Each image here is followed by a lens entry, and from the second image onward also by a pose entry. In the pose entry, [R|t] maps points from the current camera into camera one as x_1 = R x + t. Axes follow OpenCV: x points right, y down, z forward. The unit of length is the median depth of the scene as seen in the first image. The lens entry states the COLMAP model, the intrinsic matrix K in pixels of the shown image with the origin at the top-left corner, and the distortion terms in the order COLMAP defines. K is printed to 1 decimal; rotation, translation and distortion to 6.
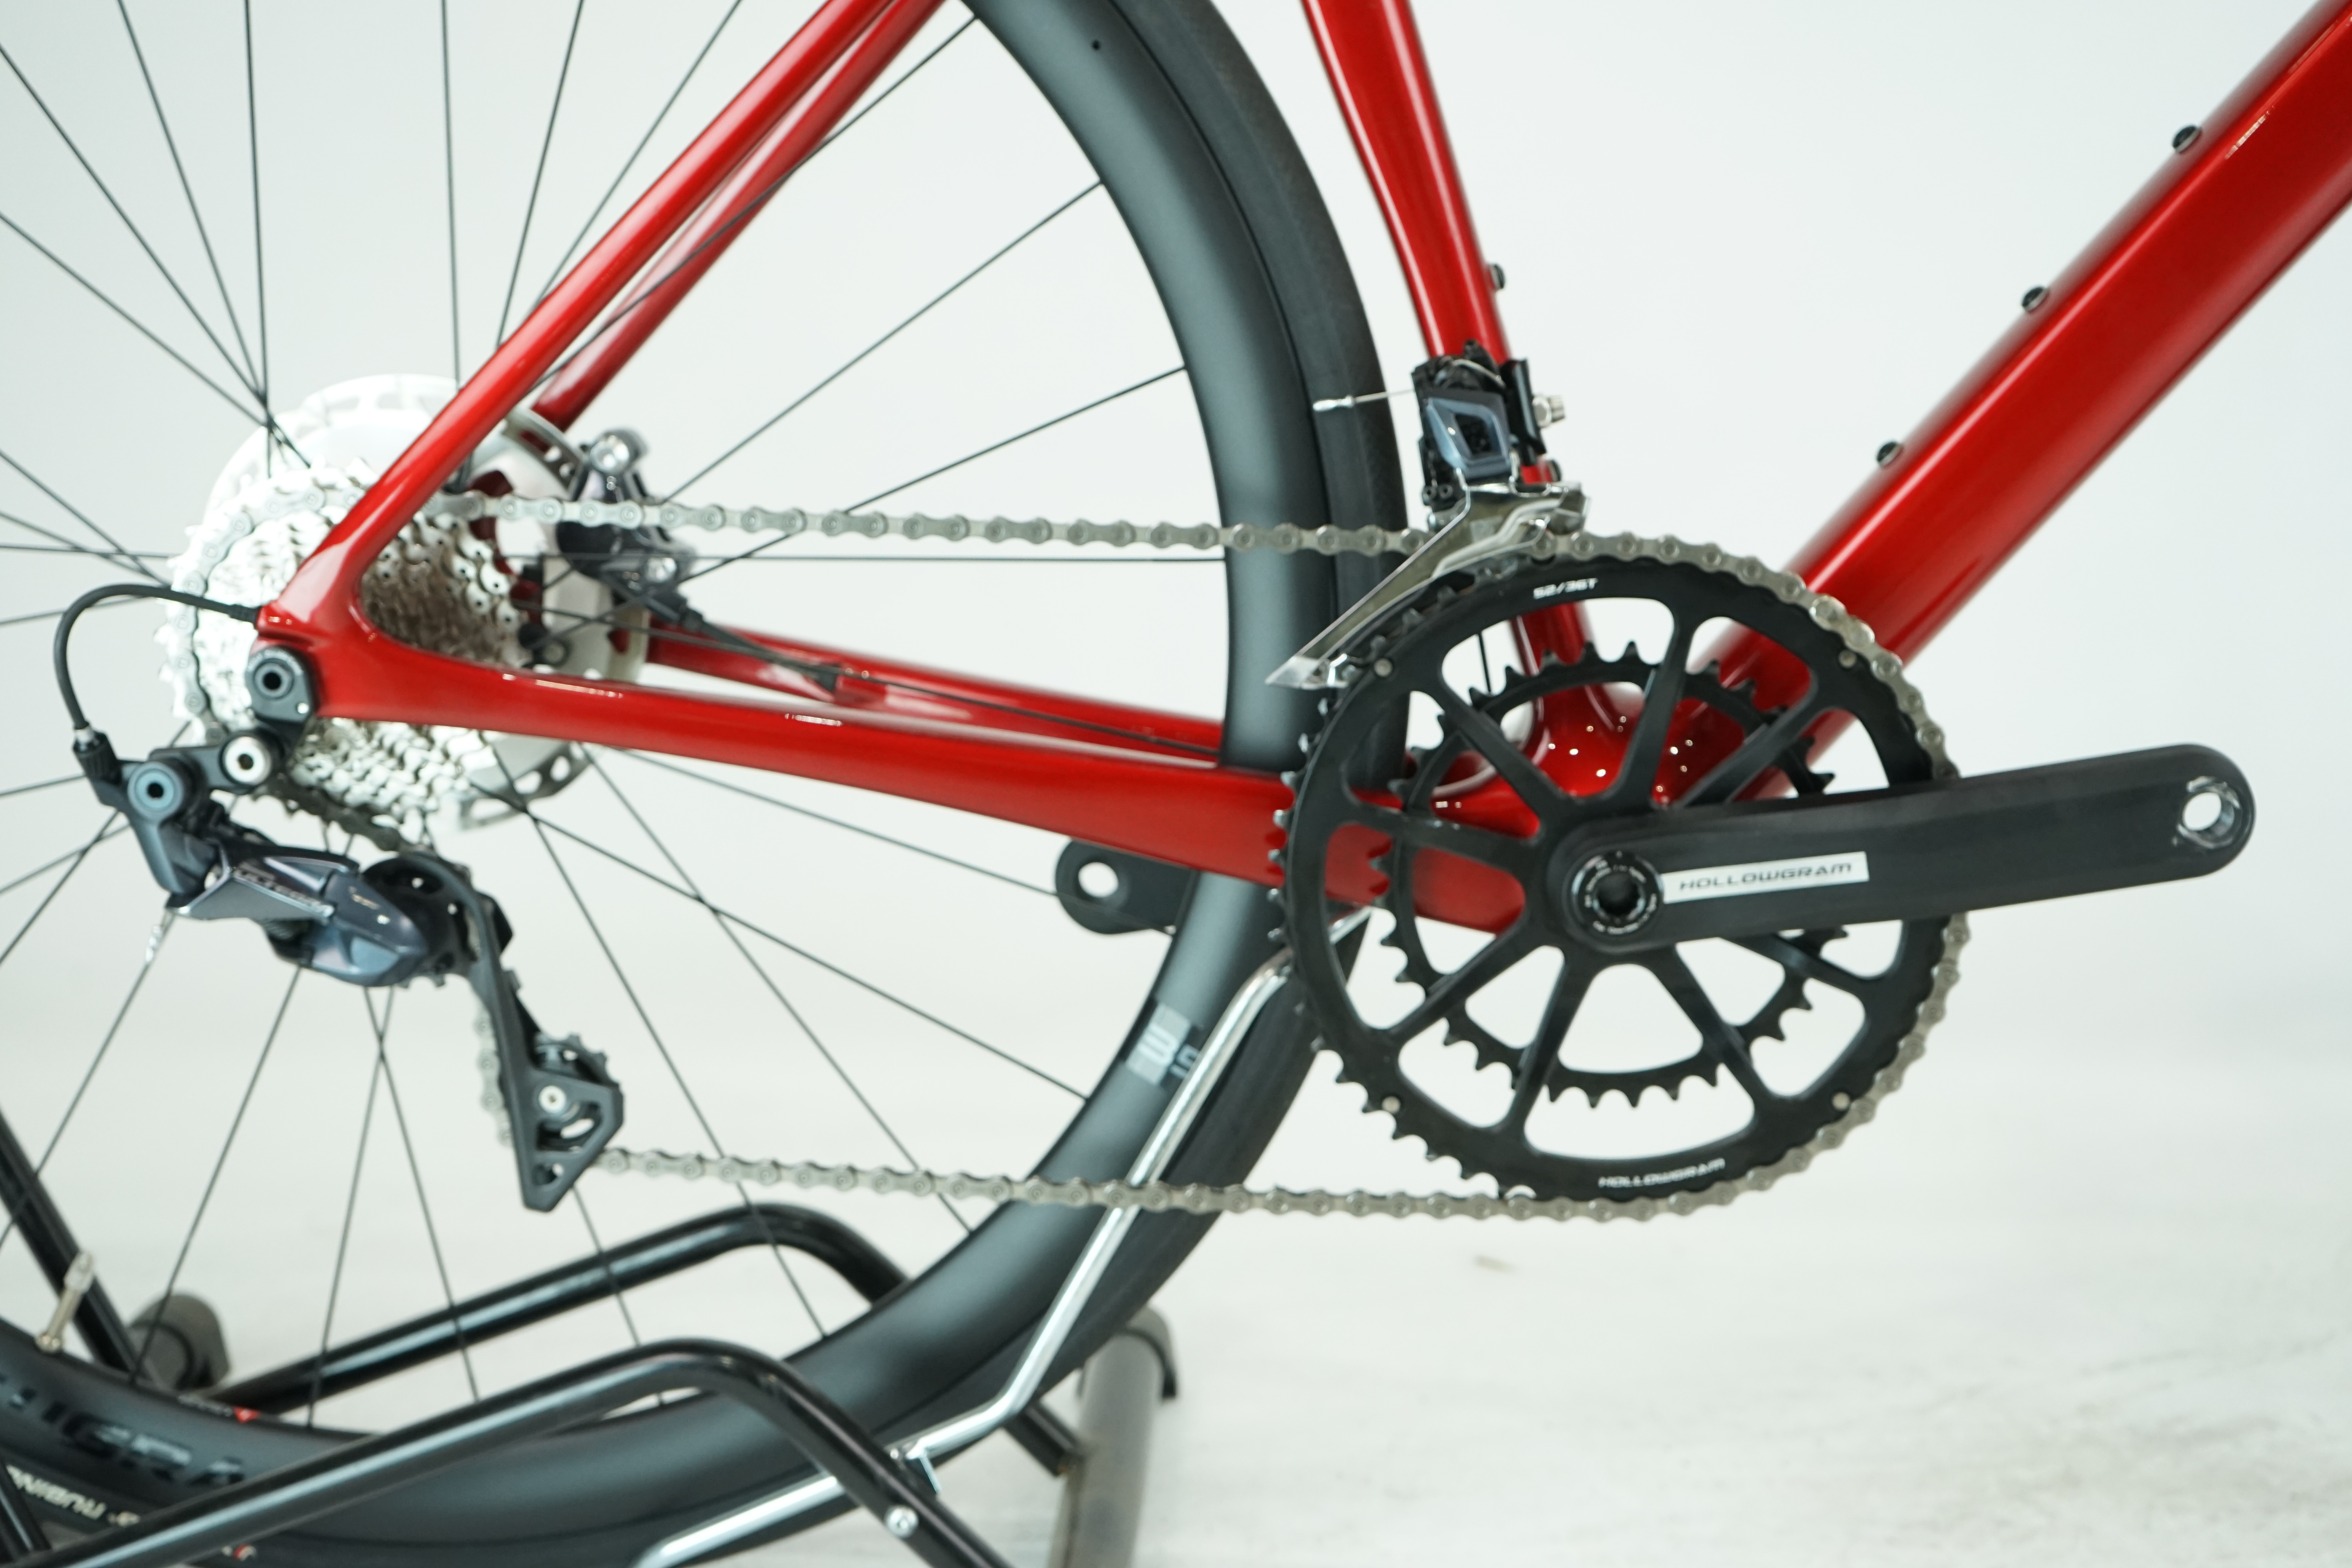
lens RADIAL K [[2793.7, 0, 1159.6], [0, 2793.7, 778.1], [0, 0, 1]] dist [0.087064, 0.000000]
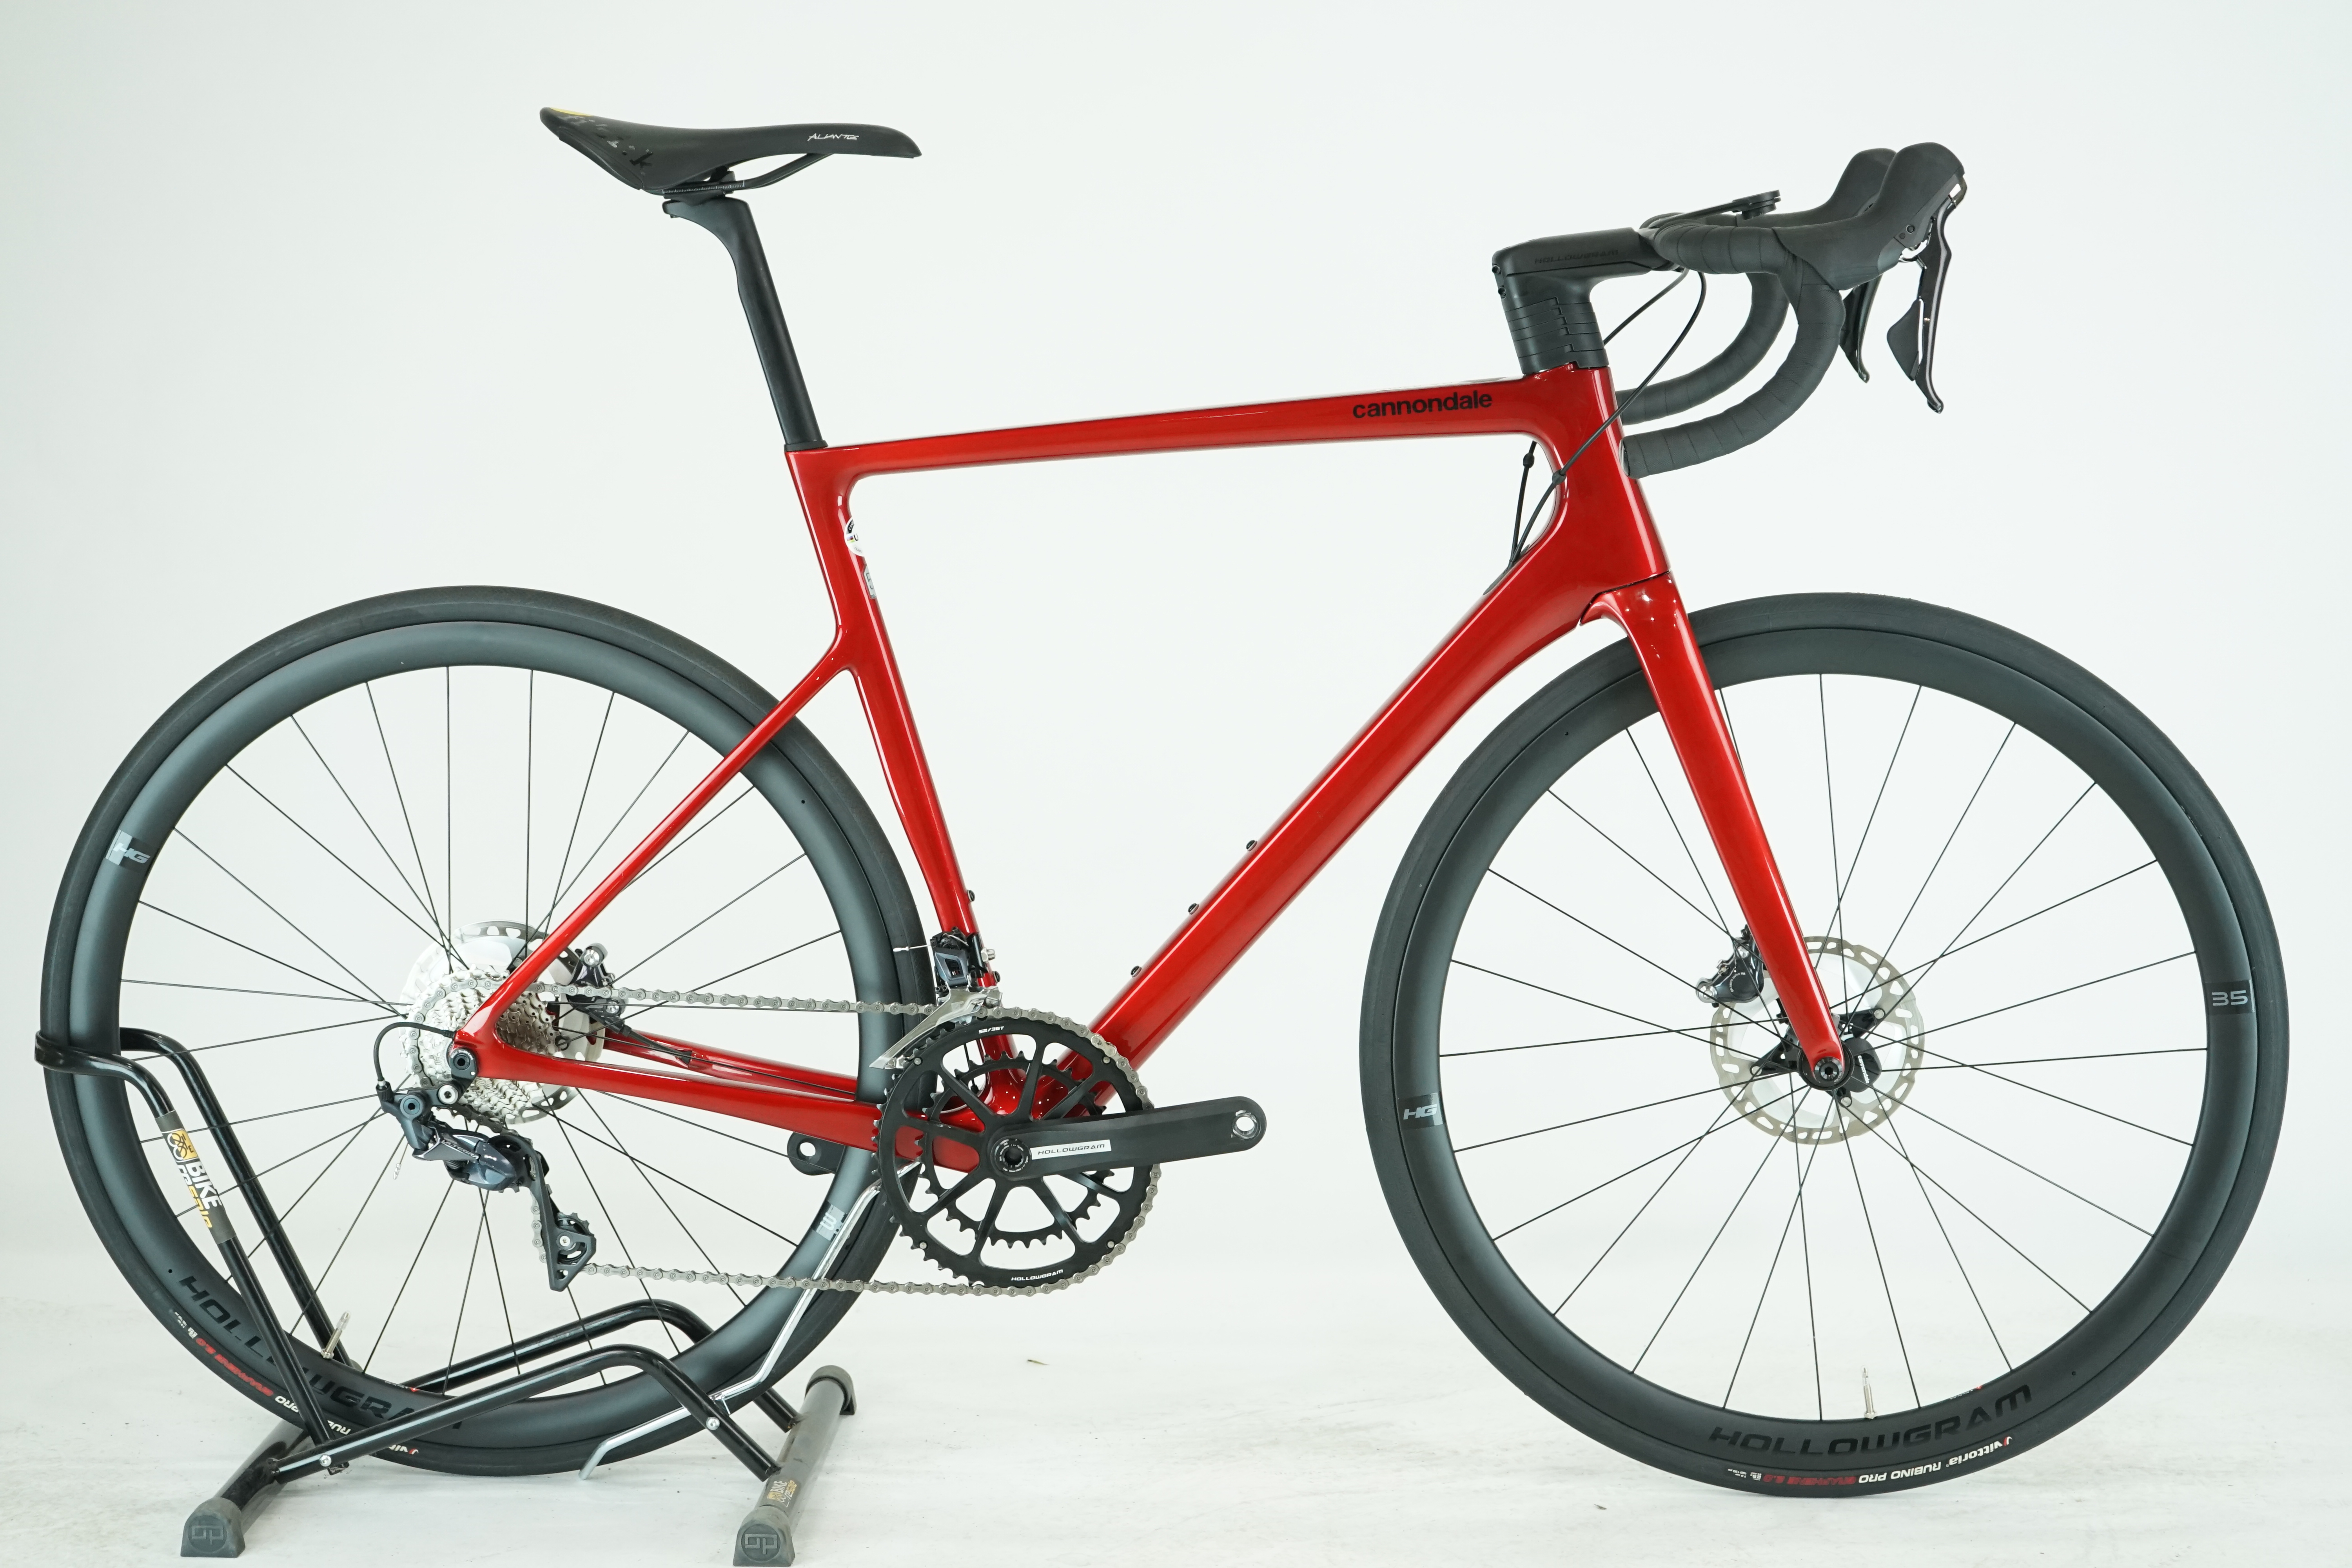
lens RADIAL K [[4162.9, 0, 1185.7], [0, 4162.9, 775.1], [0, 0, 1]] dist [-0.067466, 0.000000]
pose [[0.999775, 0.011152, 0.018034, 0.235370], [-0.009975, 0.997894, -0.064088, -0.056001], [-0.018711, 0.063894, 0.997781, -2.516360]]
